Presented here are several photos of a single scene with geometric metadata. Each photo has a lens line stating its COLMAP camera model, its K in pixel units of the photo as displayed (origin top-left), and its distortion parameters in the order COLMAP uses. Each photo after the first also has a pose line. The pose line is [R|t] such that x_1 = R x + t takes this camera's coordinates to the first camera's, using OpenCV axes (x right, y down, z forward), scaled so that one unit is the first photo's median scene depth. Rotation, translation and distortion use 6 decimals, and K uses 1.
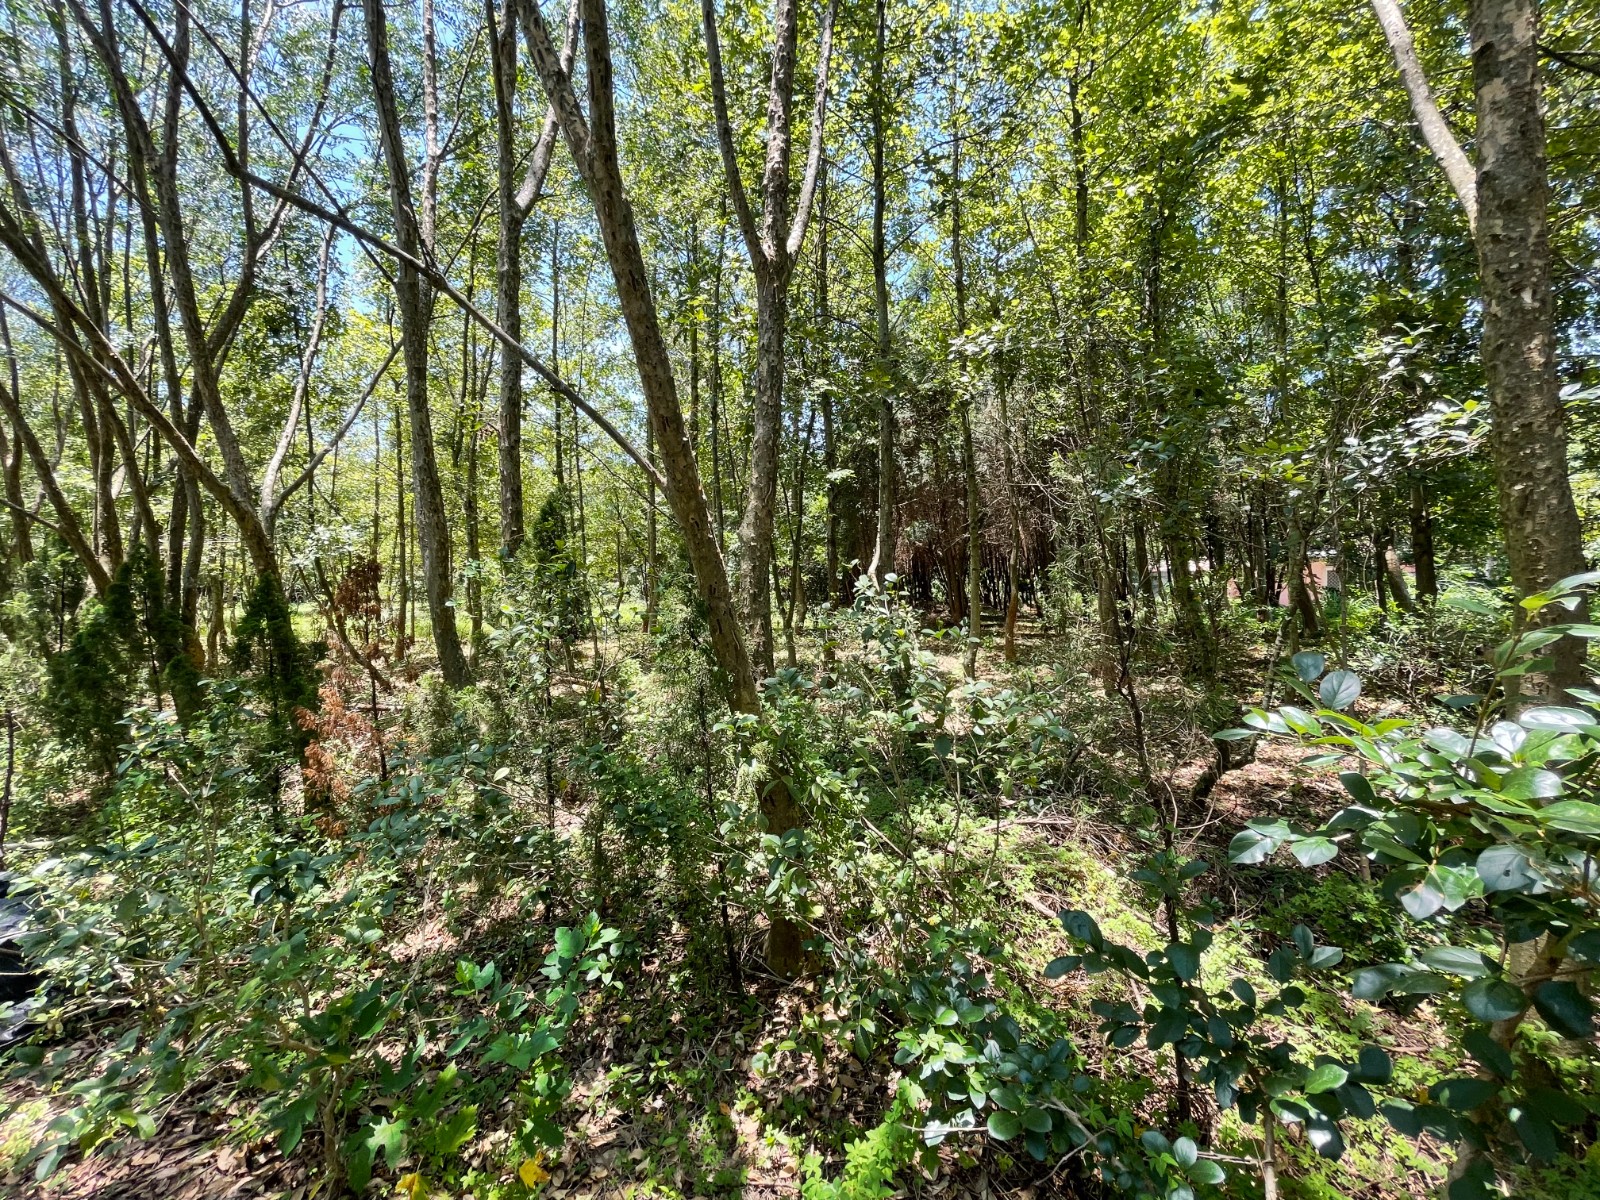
lens RADIAL K [[649.9, 0, 798.3], [0, 649.9, 609.8], [0, 0, 1]] dist [0.008884, -0.005711]
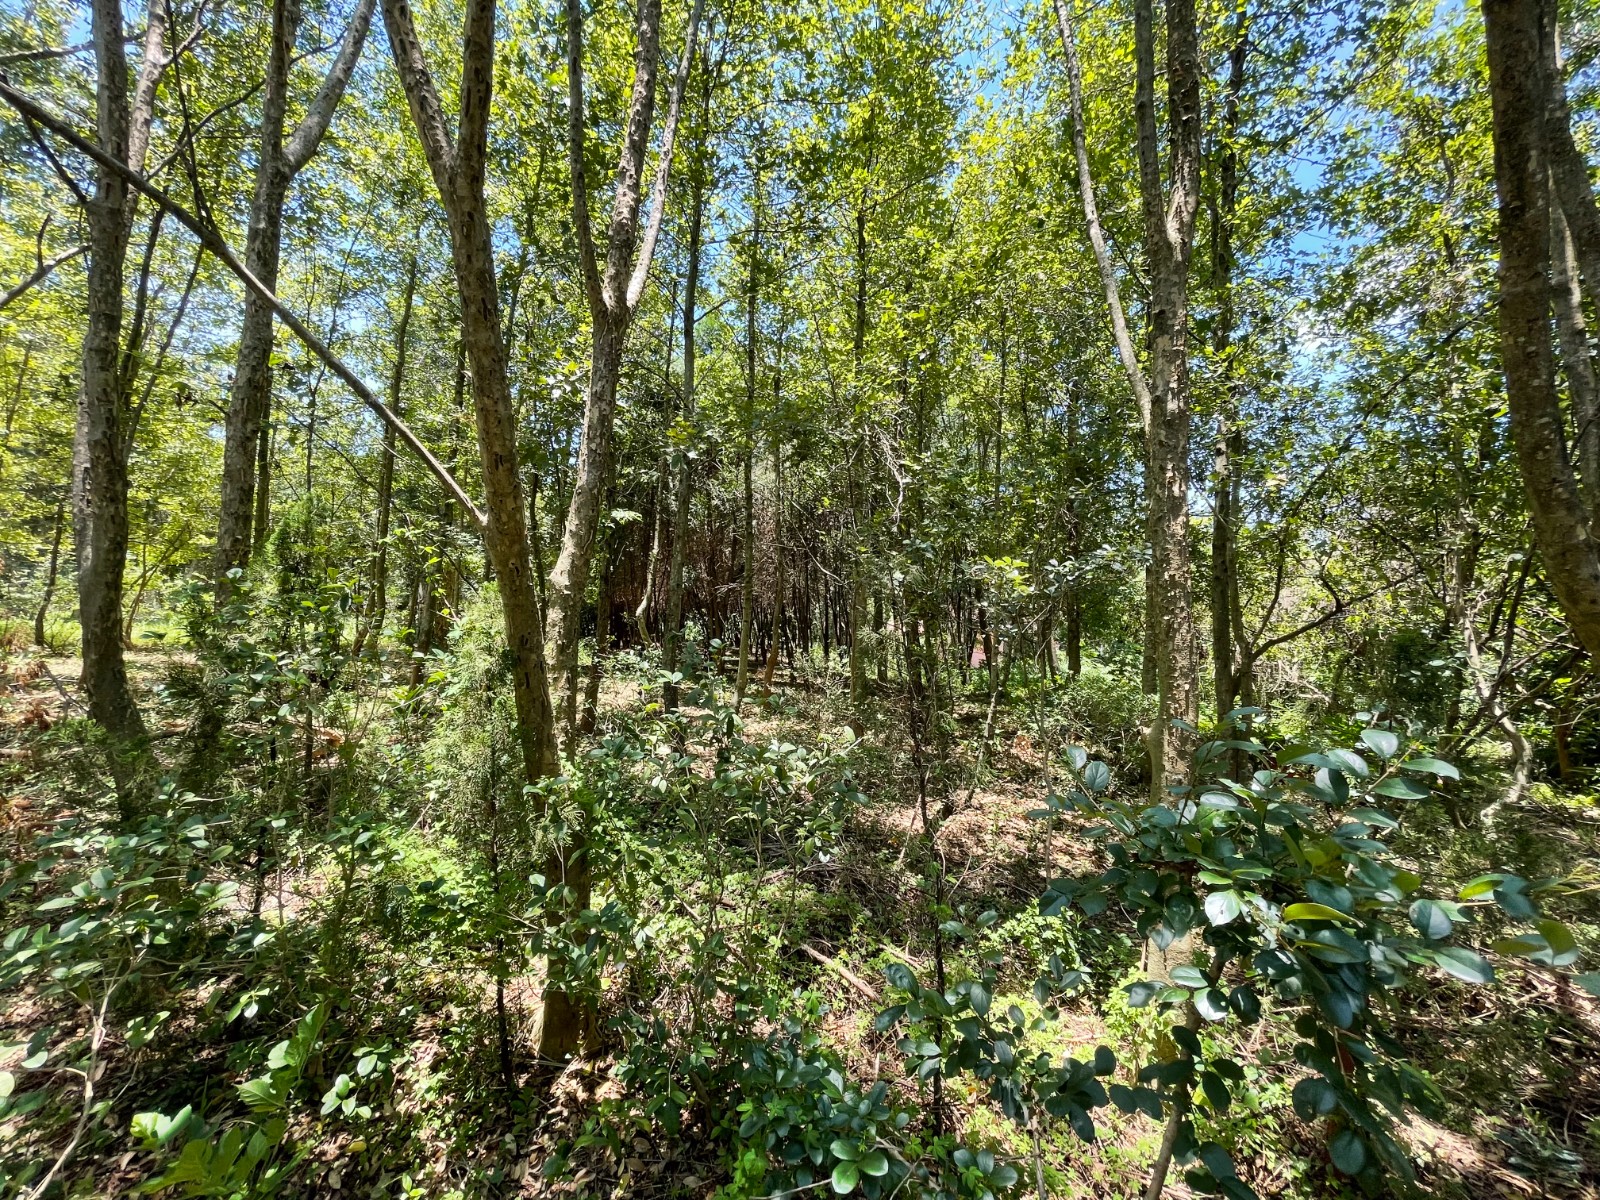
lens RADIAL K [[649.9, 0, 798.3], [0, 649.9, 609.8], [0, 0, 1]] dist [0.008884, -0.005711]
pose [[0.921395, 0.086901, 0.378786, -0.121748], [-0.066003, 0.995511, -0.067837, -0.035992], [-0.382981, 0.037504, 0.922995, -0.008567]]
